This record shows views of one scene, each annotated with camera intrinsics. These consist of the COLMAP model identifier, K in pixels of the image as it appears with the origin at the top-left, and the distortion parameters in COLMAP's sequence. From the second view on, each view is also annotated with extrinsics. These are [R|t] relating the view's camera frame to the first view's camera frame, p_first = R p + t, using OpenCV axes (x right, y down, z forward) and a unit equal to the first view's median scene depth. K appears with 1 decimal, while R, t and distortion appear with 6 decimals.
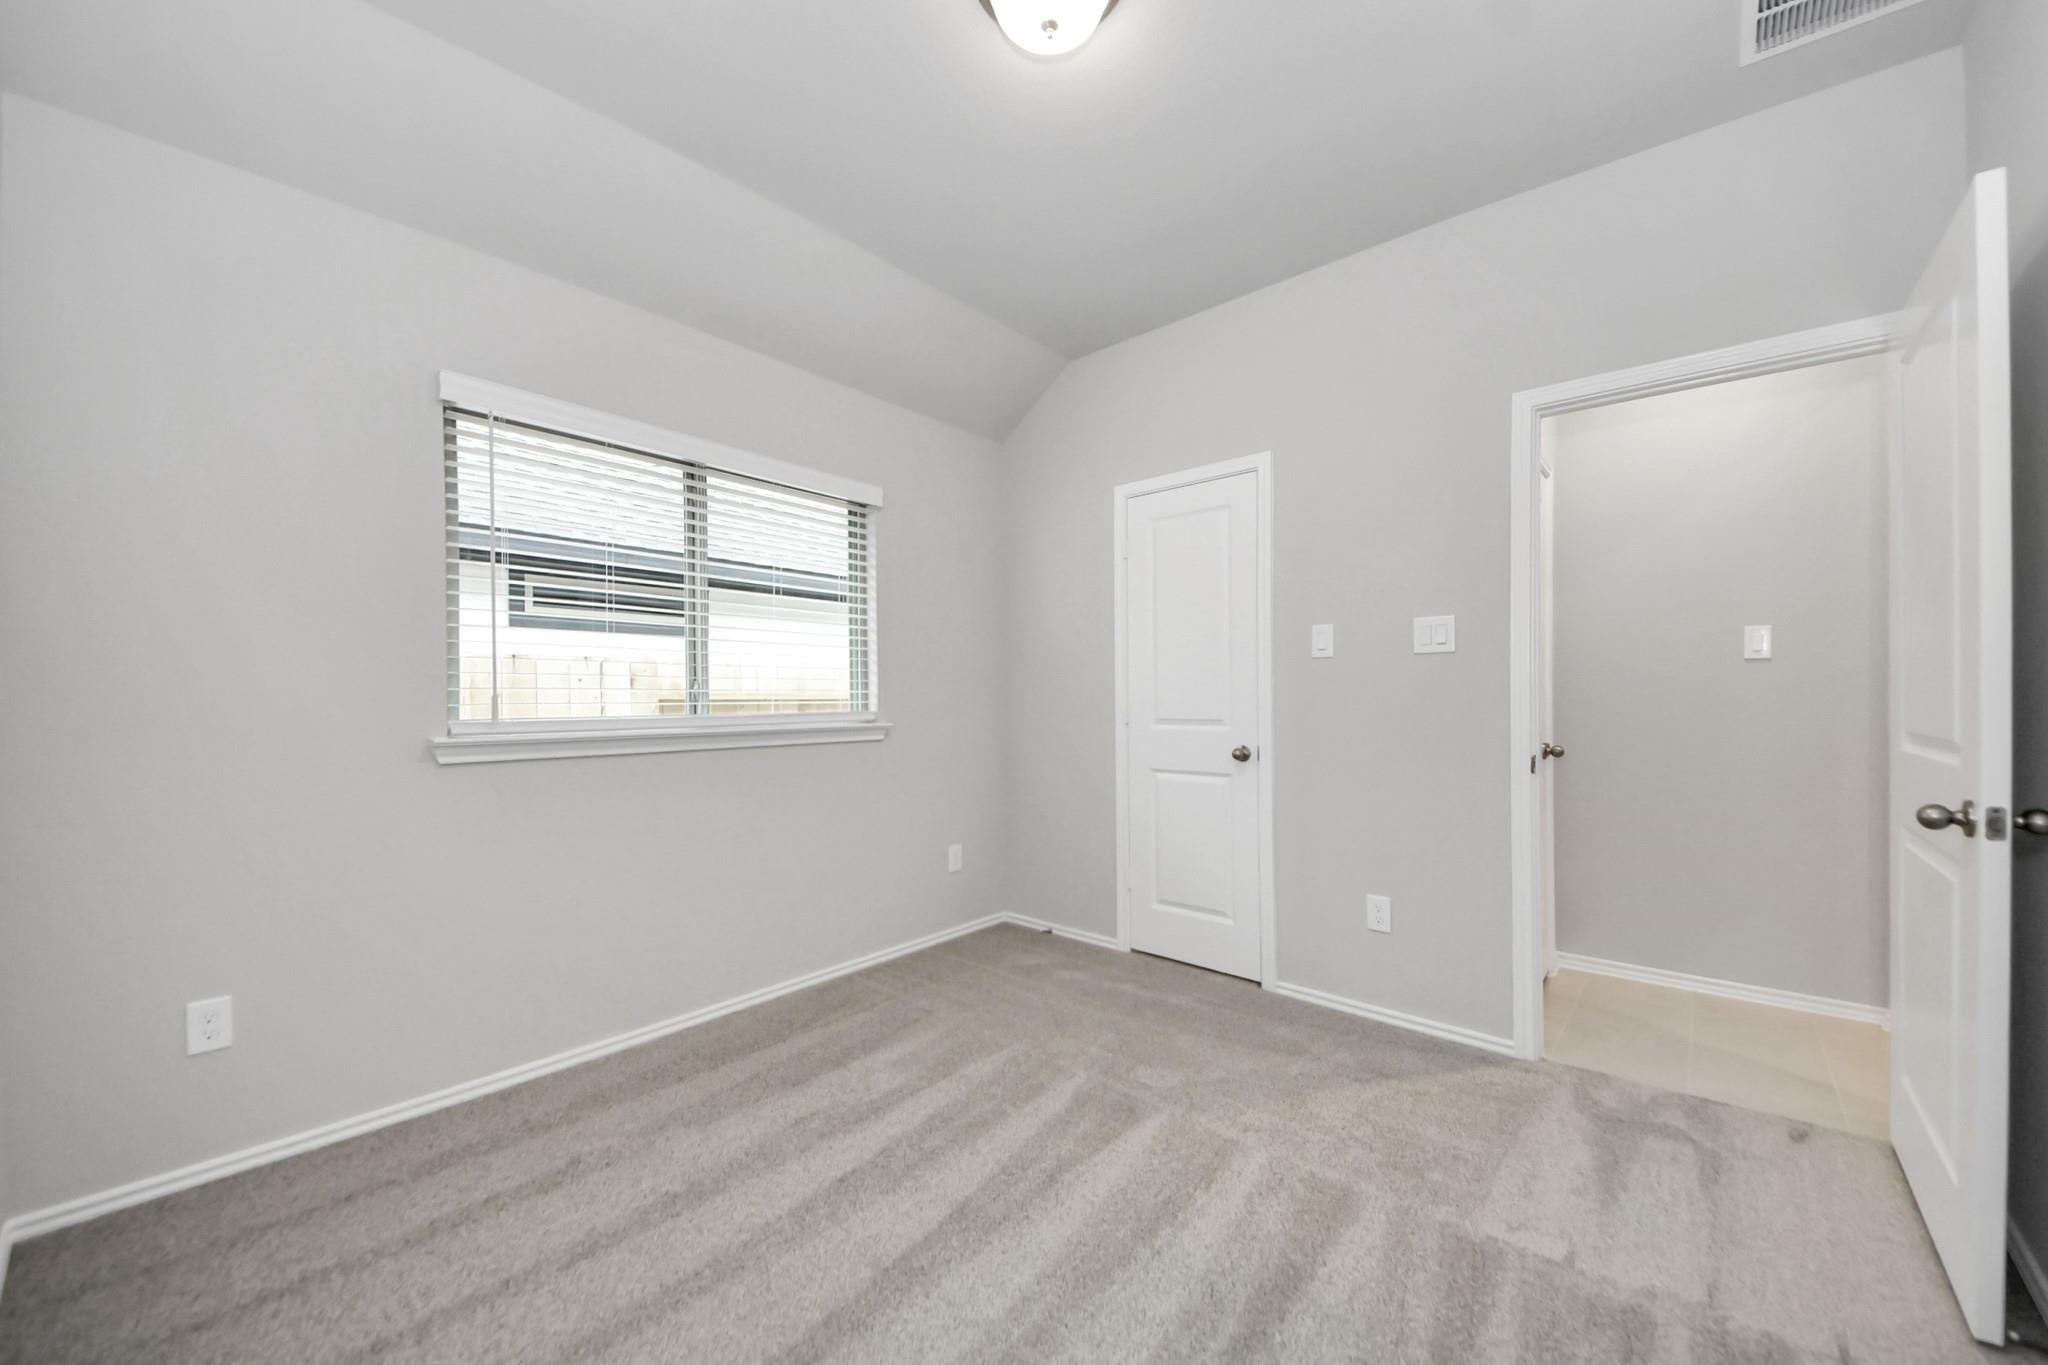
lens RADIAL K [[737.6, 0, 1036.5], [0, 737.6, 689.9], [0, 0, 1]] dist [-0.000135, -0.000051]
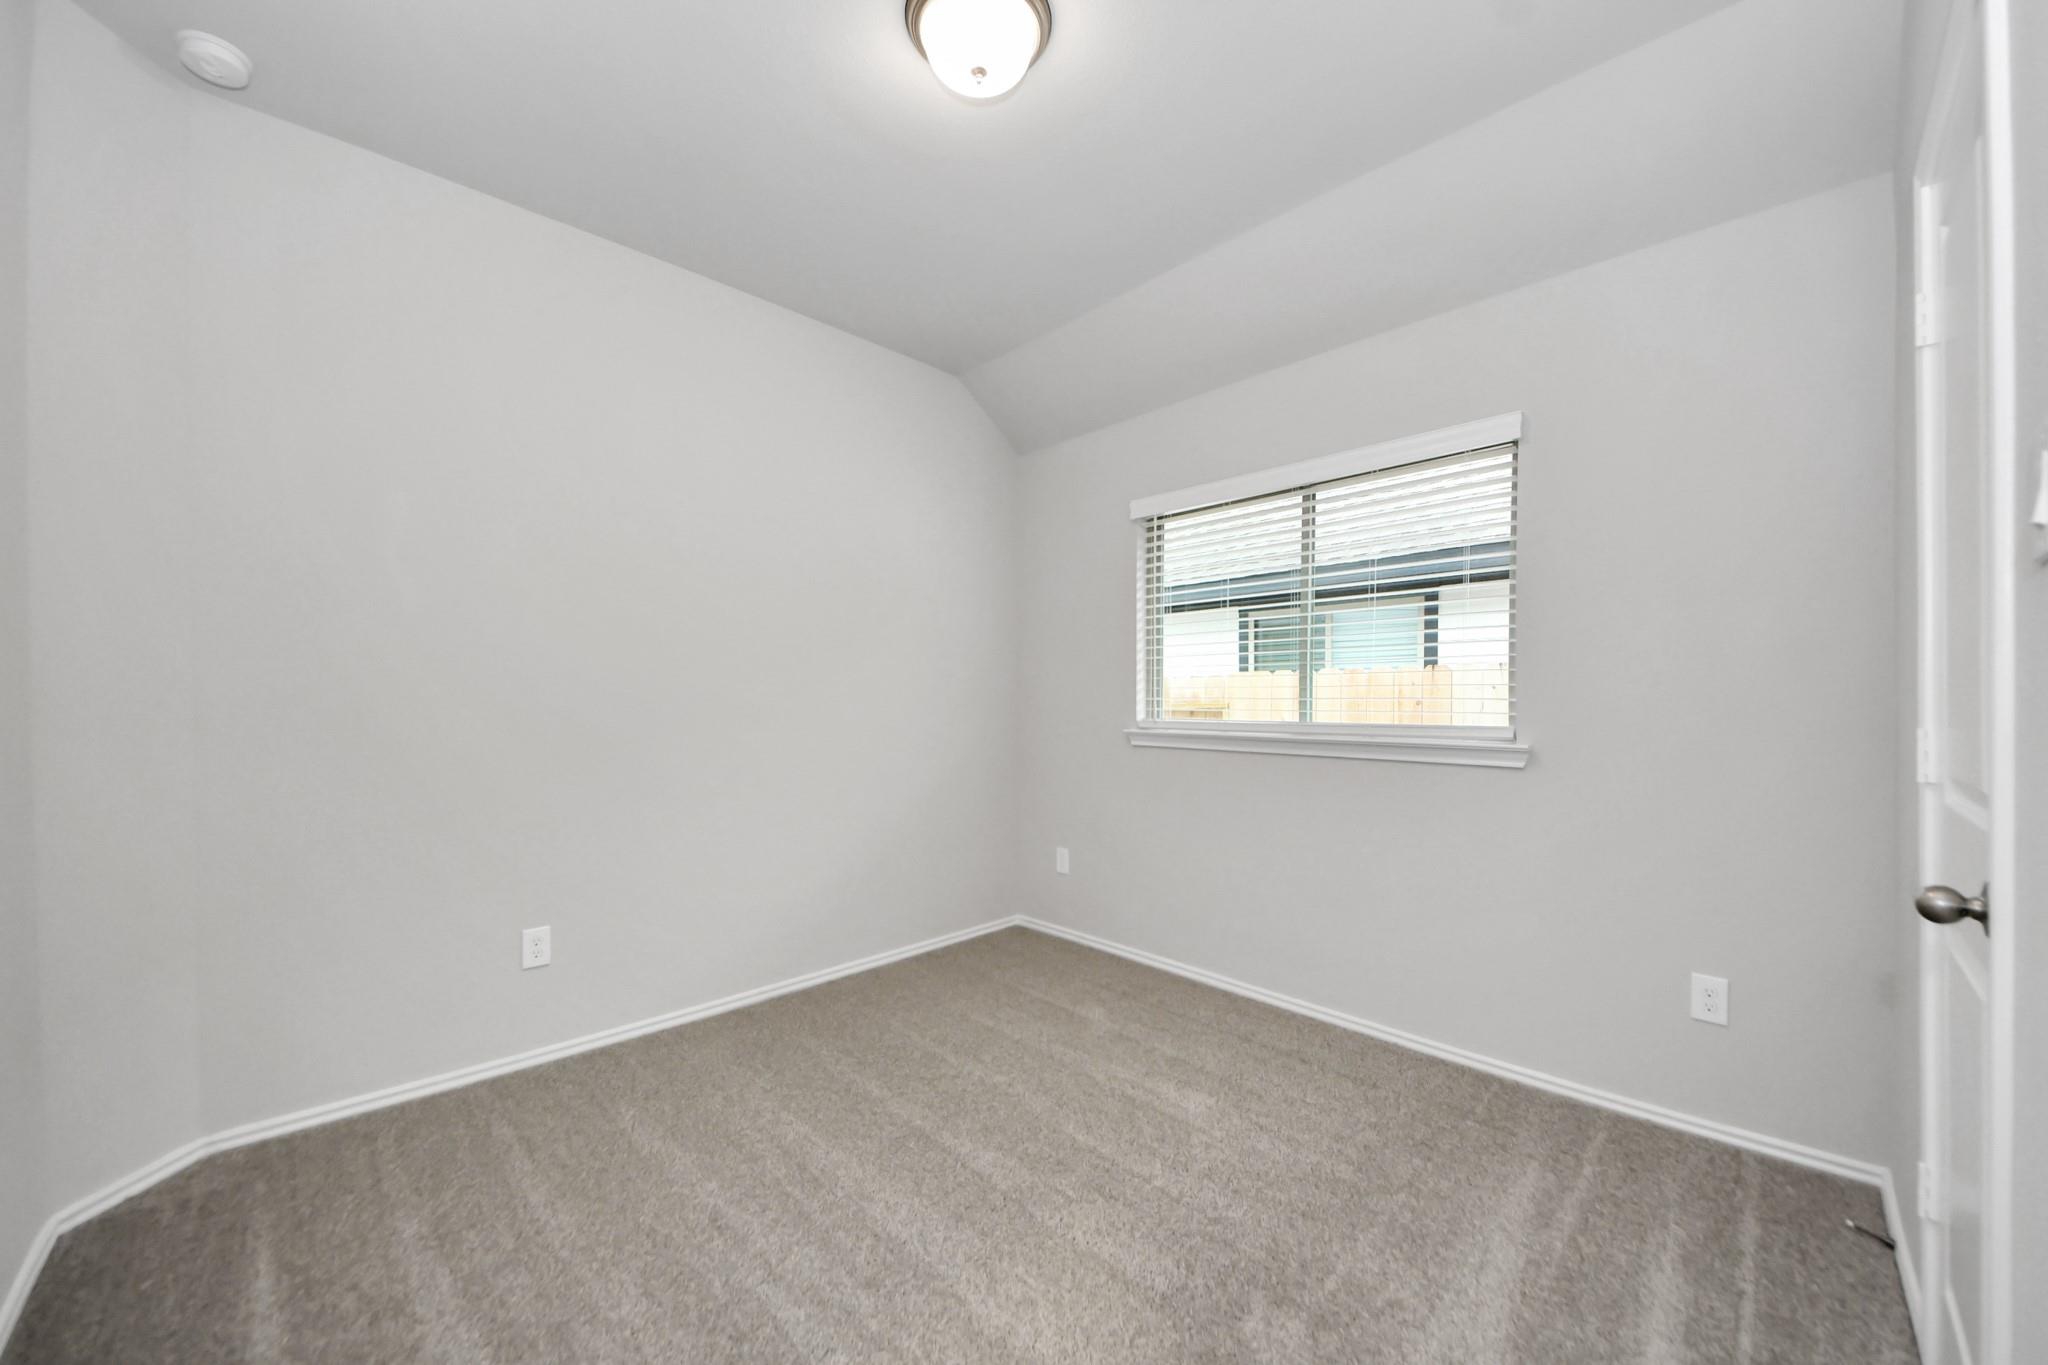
lens RADIAL K [[737.6, 0, 1036.5], [0, 737.6, 689.9], [0, 0, 1]] dist [-0.000135, -0.000051]
pose [[-0.066230, -0.023608, -0.997525, 0.646753], [-0.001797, 0.999721, -0.023541, 0.013923], [0.997803, 0.000233, -0.066254, 0.715382]]
